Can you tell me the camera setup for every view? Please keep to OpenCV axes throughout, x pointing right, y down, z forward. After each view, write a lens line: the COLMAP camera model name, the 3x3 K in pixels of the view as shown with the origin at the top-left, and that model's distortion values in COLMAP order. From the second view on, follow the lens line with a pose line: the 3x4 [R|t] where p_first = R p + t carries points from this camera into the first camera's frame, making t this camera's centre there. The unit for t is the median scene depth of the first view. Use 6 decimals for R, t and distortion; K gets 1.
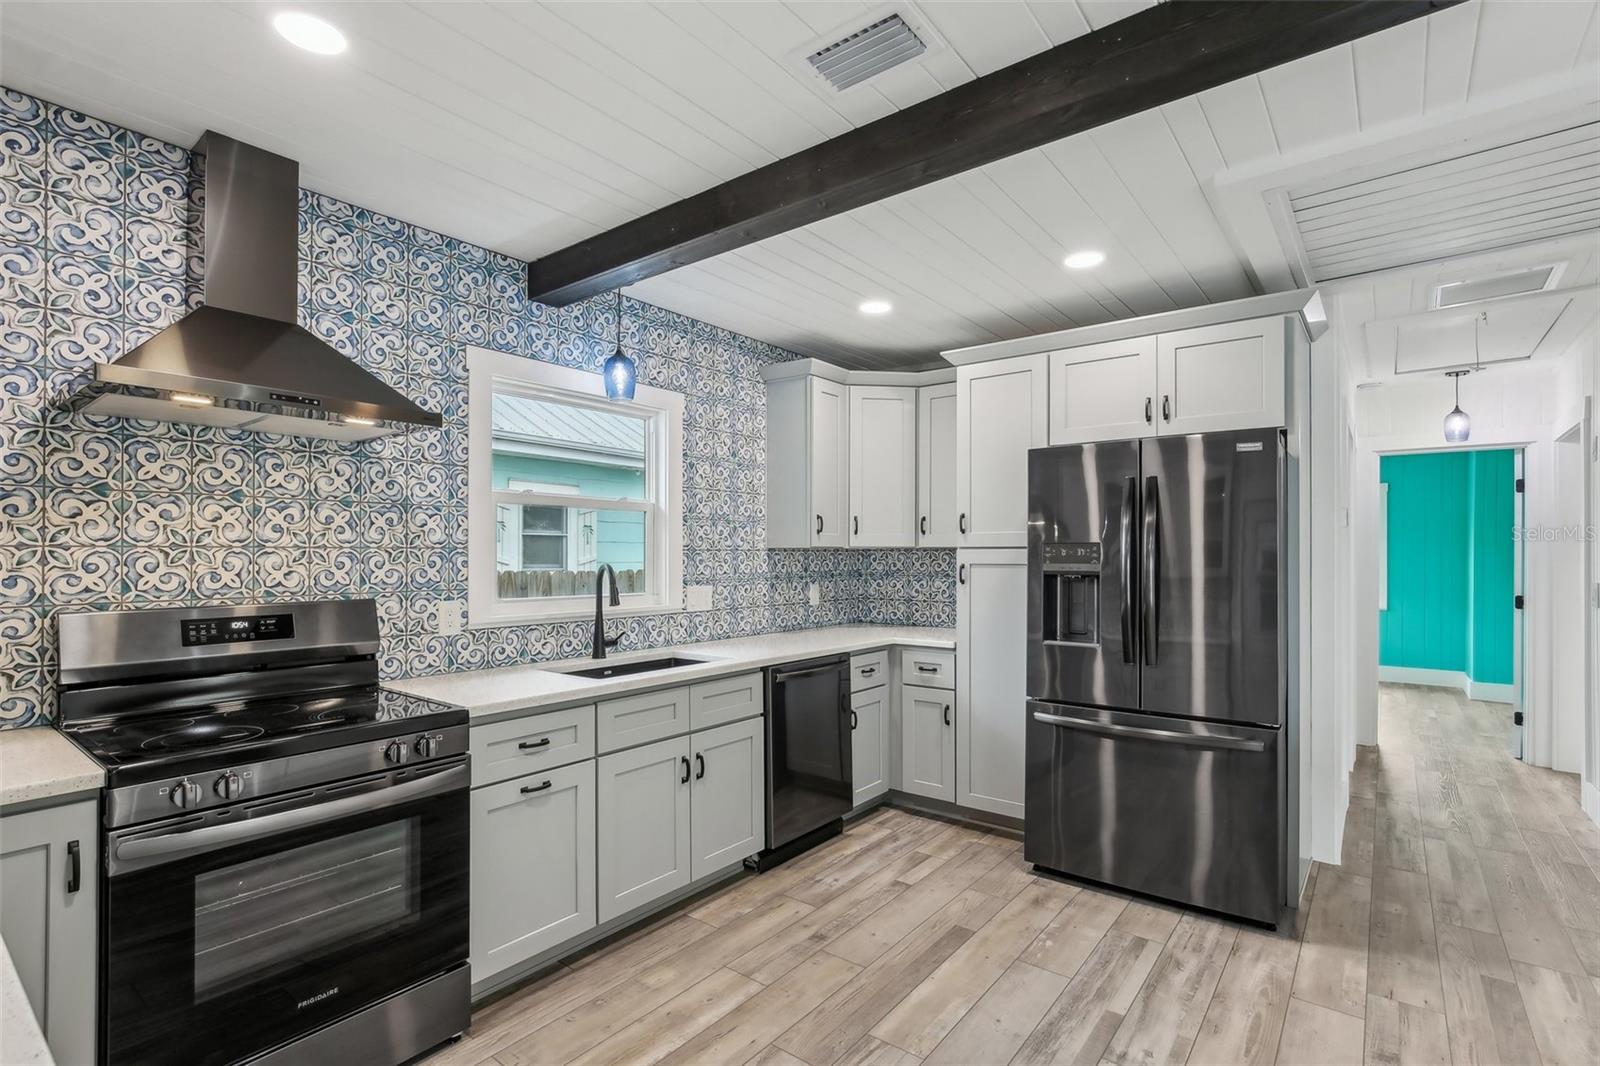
lens RADIAL K [[752.8, 0, 790.4], [0, 752.8, 547.8], [0, 0, 1]] dist [-0.017119, 0.006881]
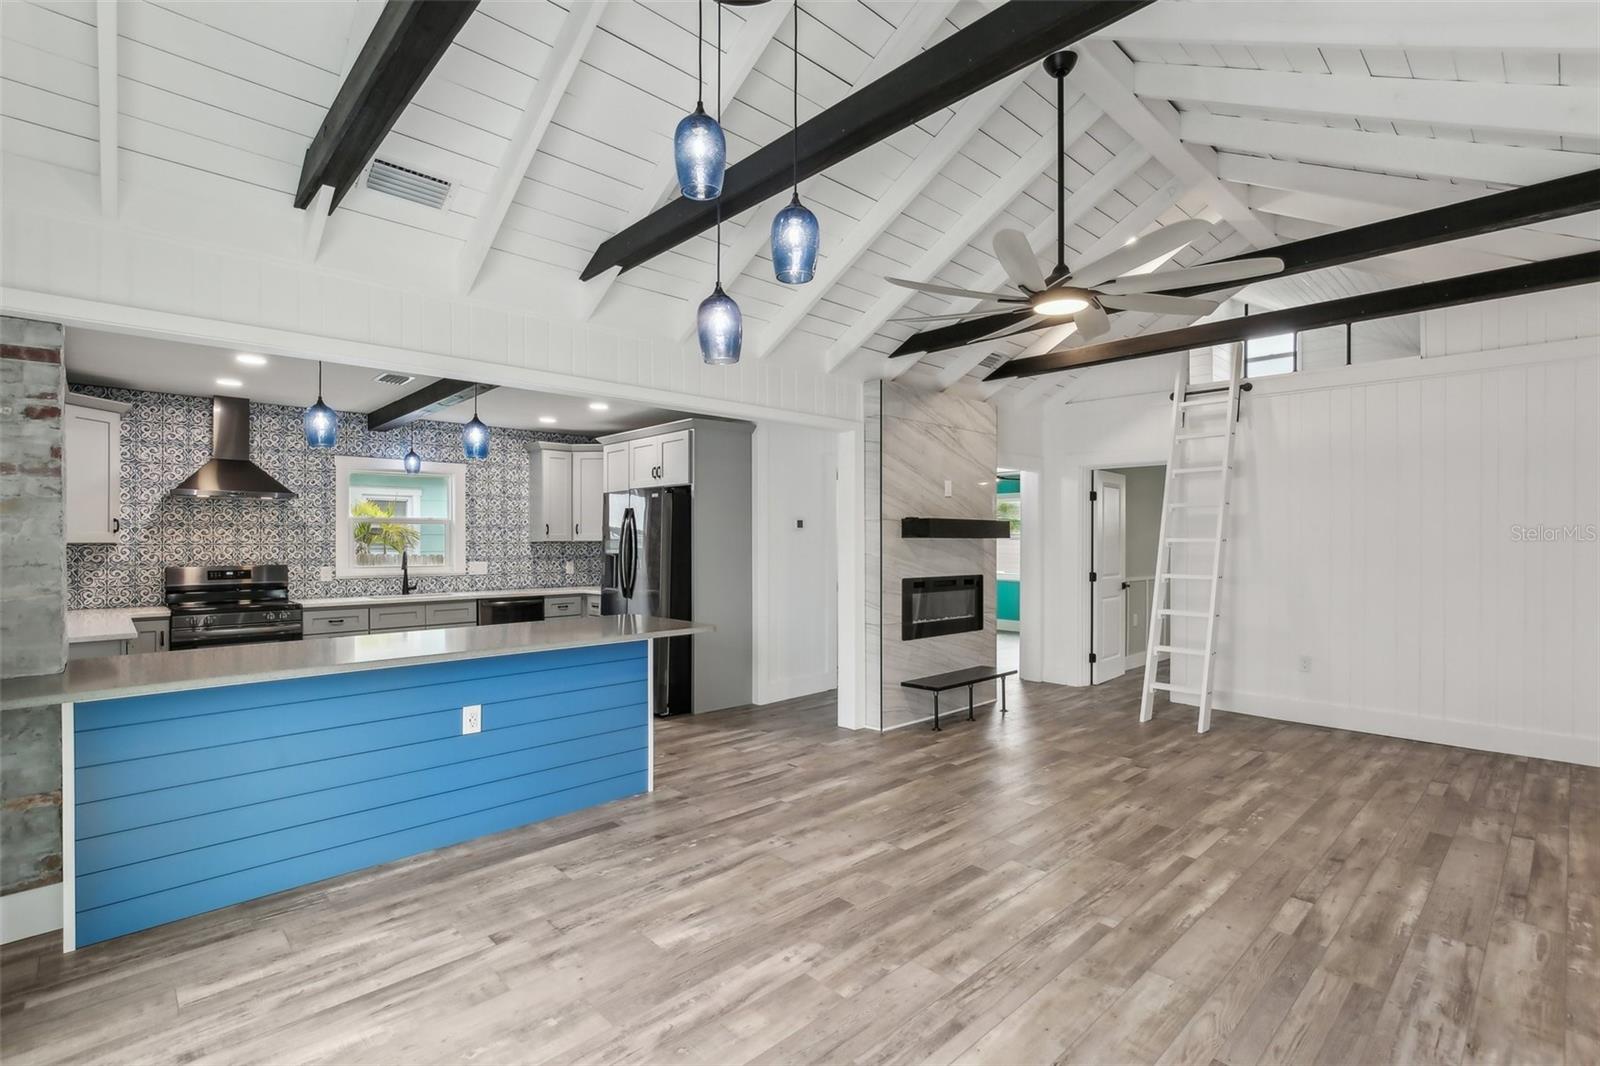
lens RADIAL K [[752.8, 0, 804.5], [0, 752.8, 534.9], [0, 0, 1]] dist [-0.017119, 0.006881]
pose [[0.989263, -0.006881, -0.145984, 1.317777], [0.006605, 0.999975, -0.002376, -0.011315], [0.145997, 0.001387, 0.989284, -1.051620]]
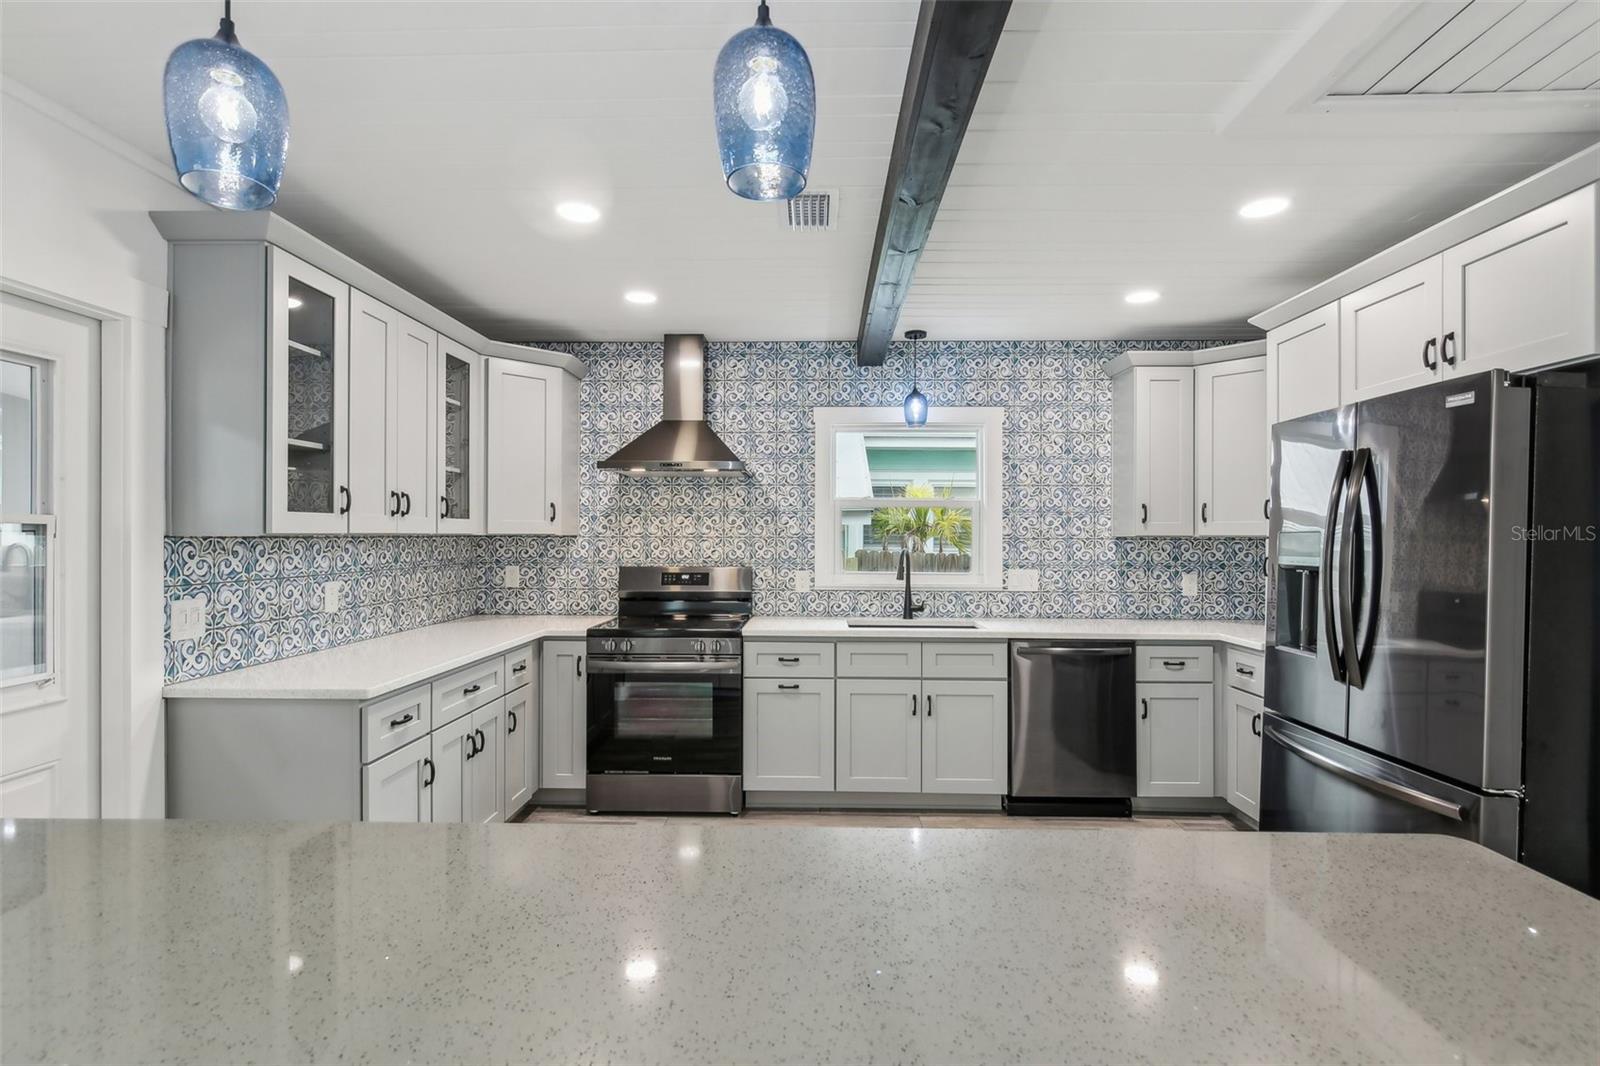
lens RADIAL K [[752.8, 0, 794.0], [0, 752.8, 528.2], [0, 0, 1]] dist [-0.017119, 0.006881]
pose [[0.593772, -0.007838, -0.804595, 0.792310], [0.002875, 0.999967, -0.007619, -0.007081], [0.804628, 0.002211, 0.593775, 0.040350]]
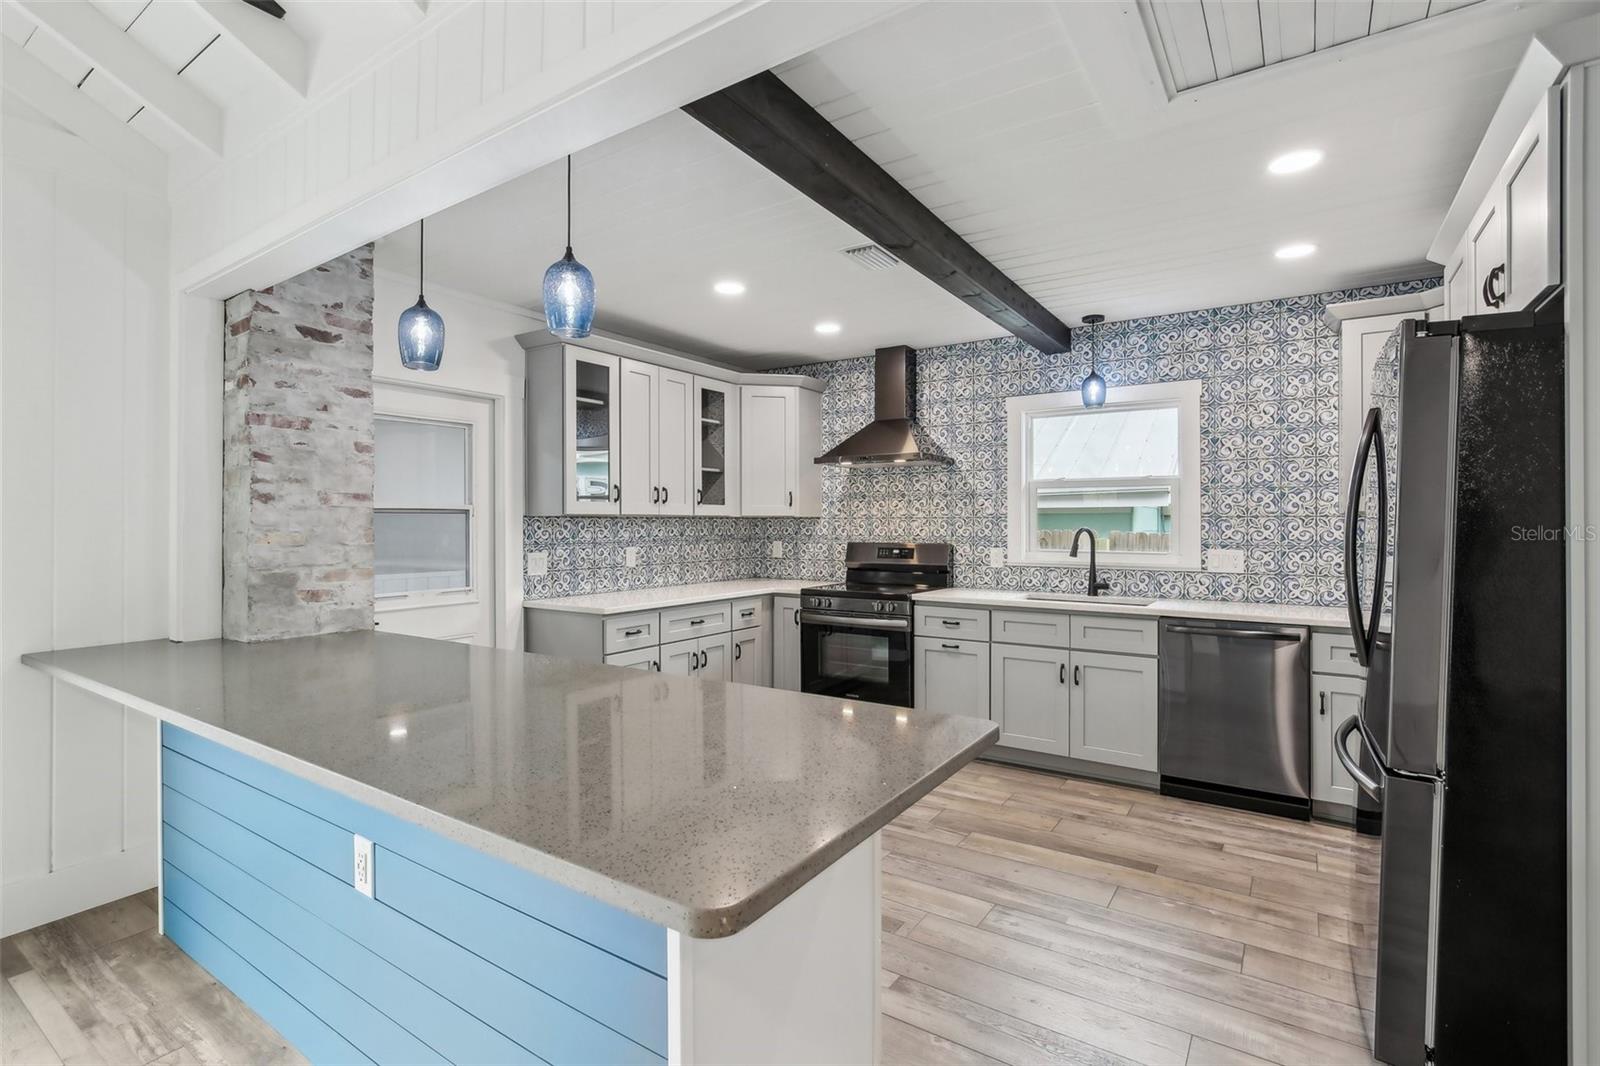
lens RADIAL K [[752.8, 0, 782.9], [0, 752.8, 514.9], [0, 0, 1]] dist [-0.017119, 0.006881]
pose [[0.061048, -0.012511, -0.998056, 1.219113], [0.006432, 0.999906, -0.012141, 0.012134], [0.998114, -0.005678, 0.061122, 0.388605]]
